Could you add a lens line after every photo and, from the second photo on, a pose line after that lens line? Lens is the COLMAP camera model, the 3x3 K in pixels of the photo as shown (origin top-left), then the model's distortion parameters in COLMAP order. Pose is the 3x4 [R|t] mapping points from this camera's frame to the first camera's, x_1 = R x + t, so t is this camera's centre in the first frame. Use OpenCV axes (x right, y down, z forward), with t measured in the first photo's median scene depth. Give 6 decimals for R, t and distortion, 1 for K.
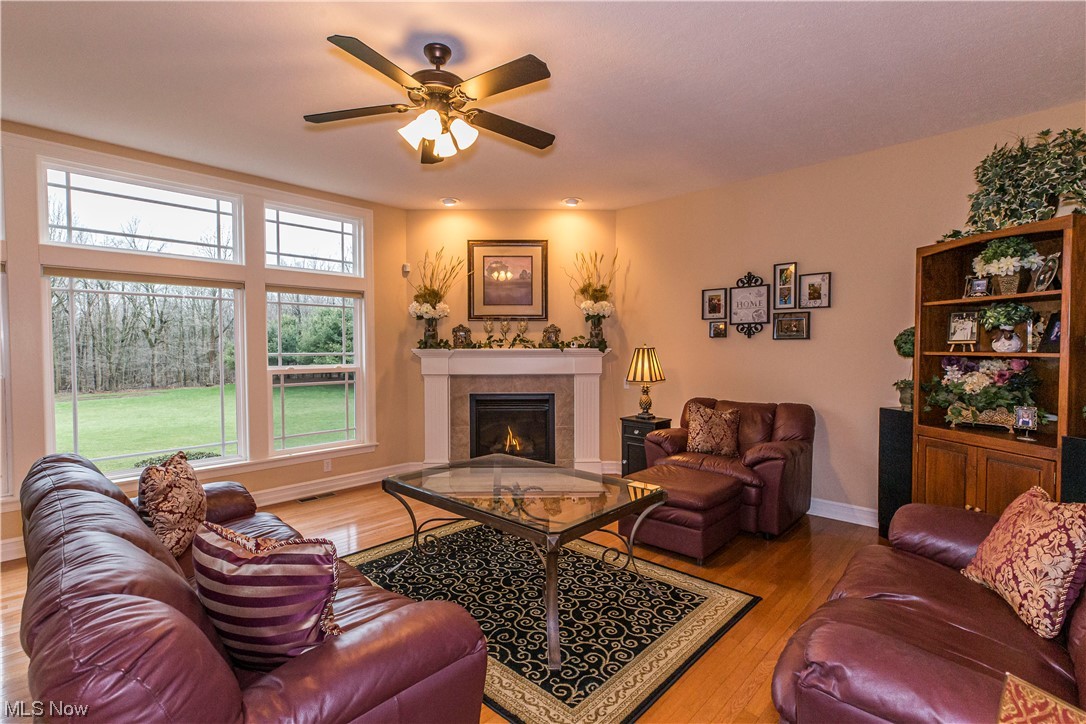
lens RADIAL K [[493.7, 0, 533.7], [0, 493.7, 364.7], [0, 0, 1]] dist [0.002055, -0.001211]
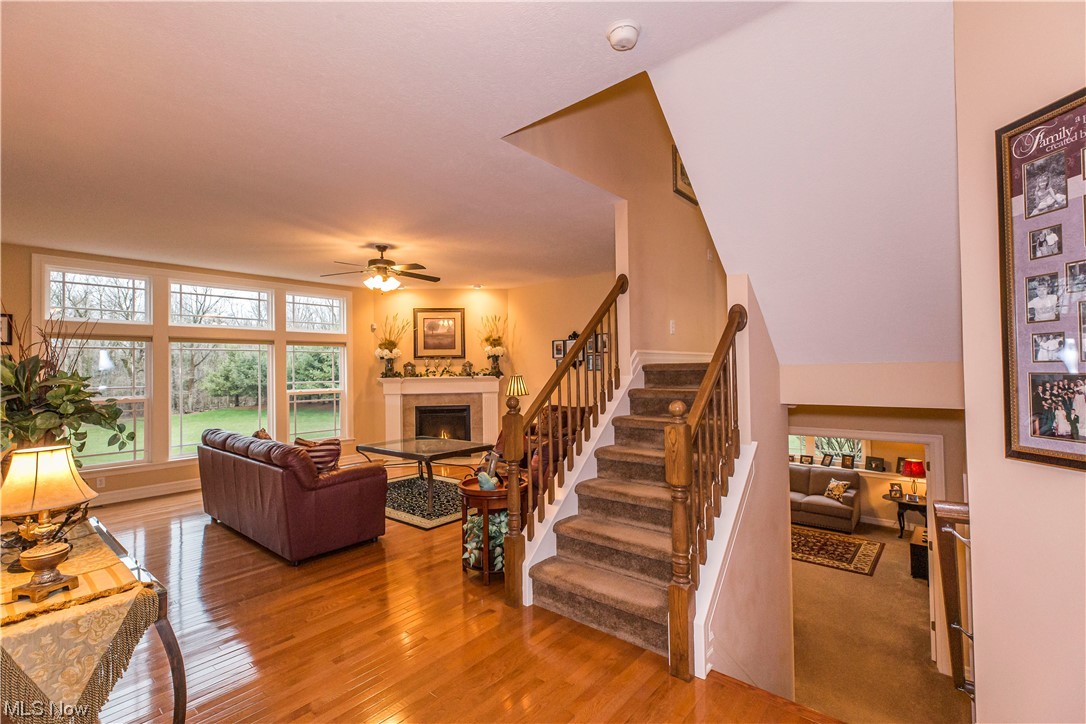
lens RADIAL K [[493.7, 0, 545.0], [0, 493.7, 362.5], [0, 0, 1]] dist [0.002055, -0.001211]
pose [[0.998280, -0.012501, 0.057270, 0.196590], [0.015360, 0.998644, -0.049745, 0.005132], [-0.056571, 0.050539, 0.997119, -0.598614]]
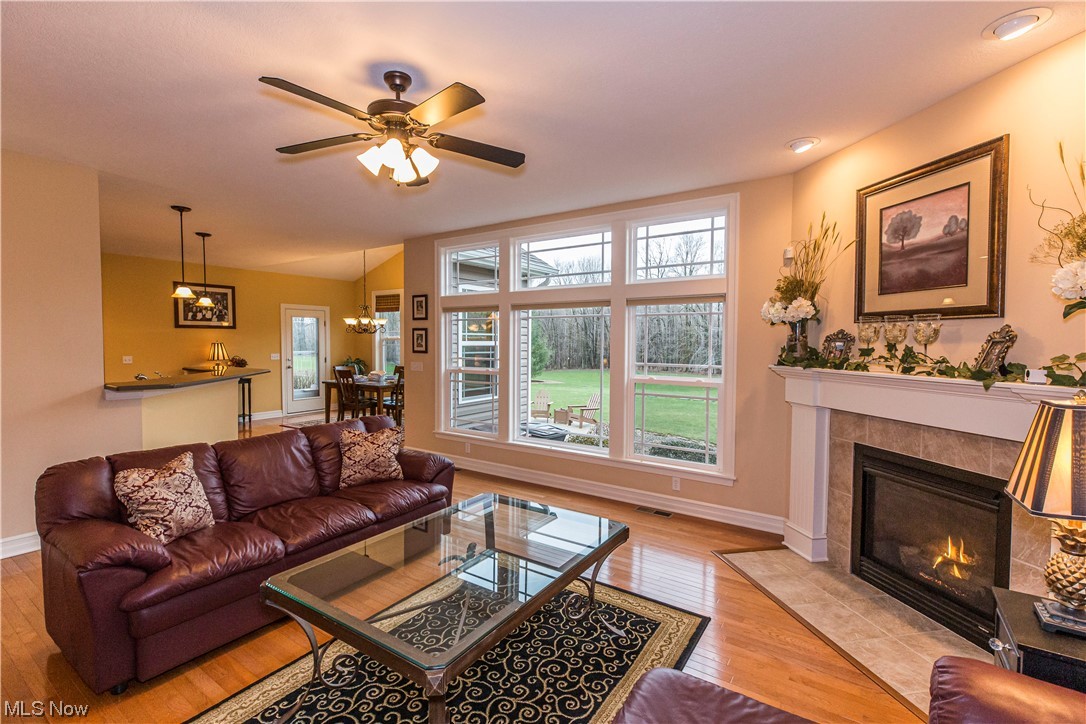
lens RADIAL K [[493.7, 0, 542.2], [0, 493.7, 356.1], [0, 0, 1]] dist [0.002055, -0.001211]
pose [[0.171431, 0.035887, -0.984542, 0.408526], [-0.034844, 0.998932, 0.030344, -0.053711], [0.984580, 0.029103, 0.172498, 0.523015]]
